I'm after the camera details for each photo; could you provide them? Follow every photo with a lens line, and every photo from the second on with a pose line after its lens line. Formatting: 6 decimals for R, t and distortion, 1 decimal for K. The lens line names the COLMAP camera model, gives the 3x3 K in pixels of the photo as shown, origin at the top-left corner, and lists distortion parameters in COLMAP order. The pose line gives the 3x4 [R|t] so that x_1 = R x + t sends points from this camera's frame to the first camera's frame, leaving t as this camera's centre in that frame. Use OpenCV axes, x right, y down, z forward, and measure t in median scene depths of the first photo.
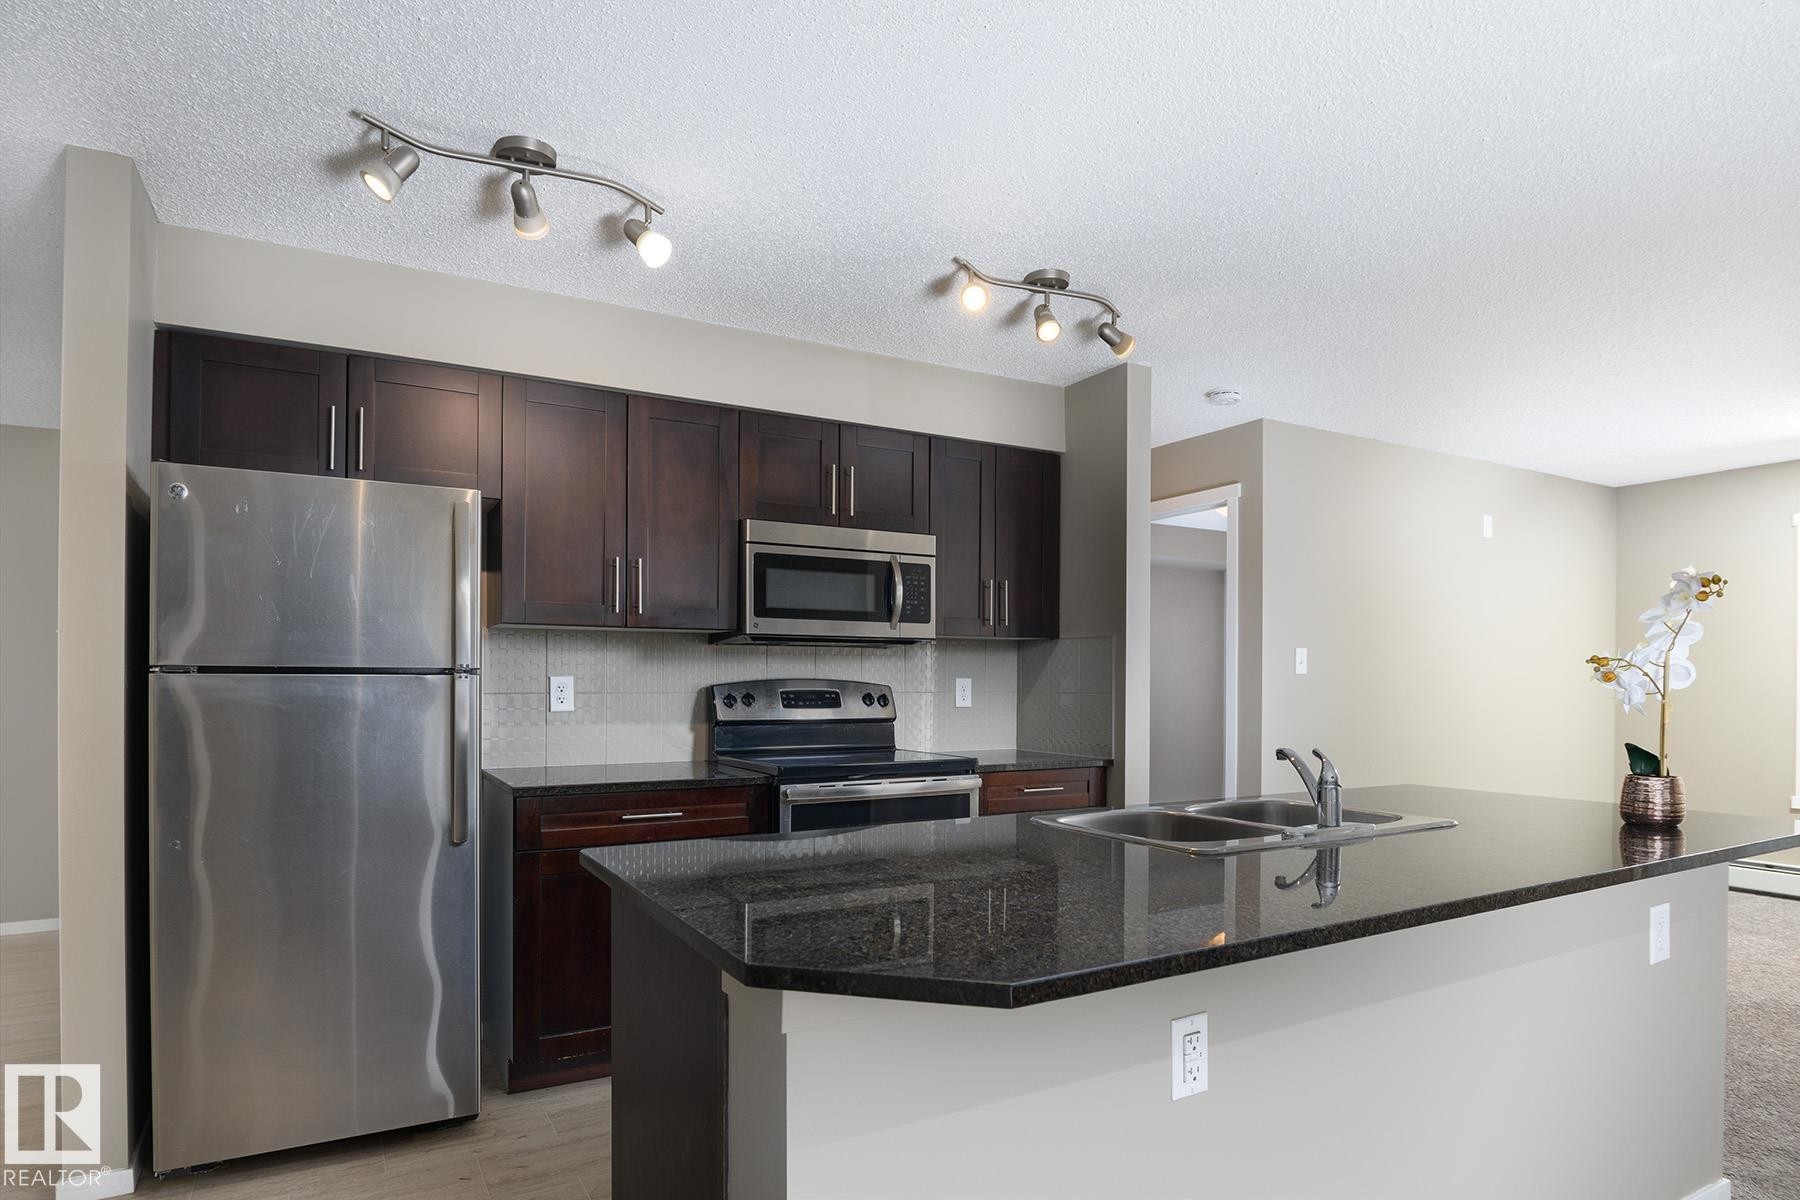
lens RADIAL K [[984.8, 0, 899.7], [0, 984.8, 689.9], [0, 0, 1]] dist [-0.011446, -0.000284]
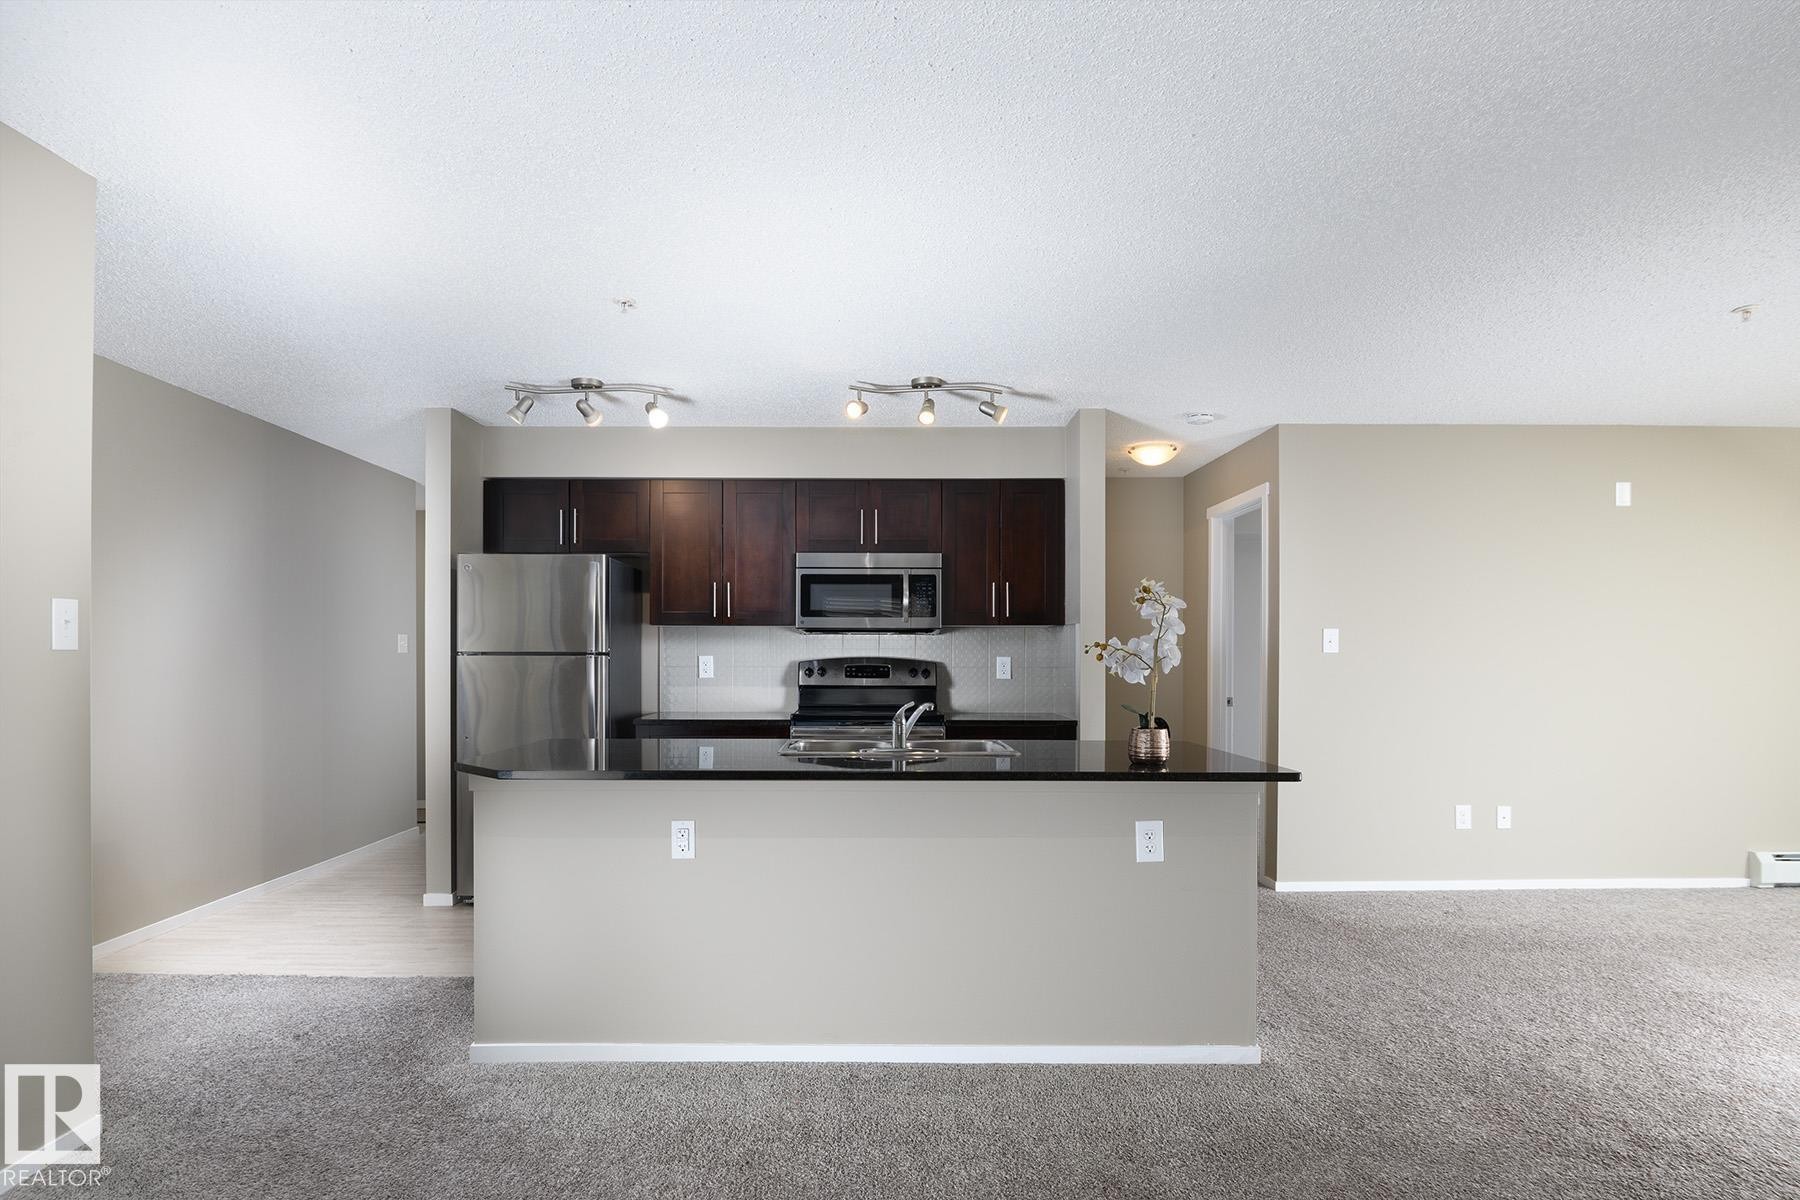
lens RADIAL K [[1003.0, 0, 908.3], [0, 1003.0, 668.2], [0, 0, 1]] dist [-0.002703, -0.028619]
pose [[0.872552, 0.004853, -0.488497, 0.734962], [-0.004293, 0.999988, 0.002267, 0.000820], [0.488502, 0.000119, 0.872563, -0.261510]]
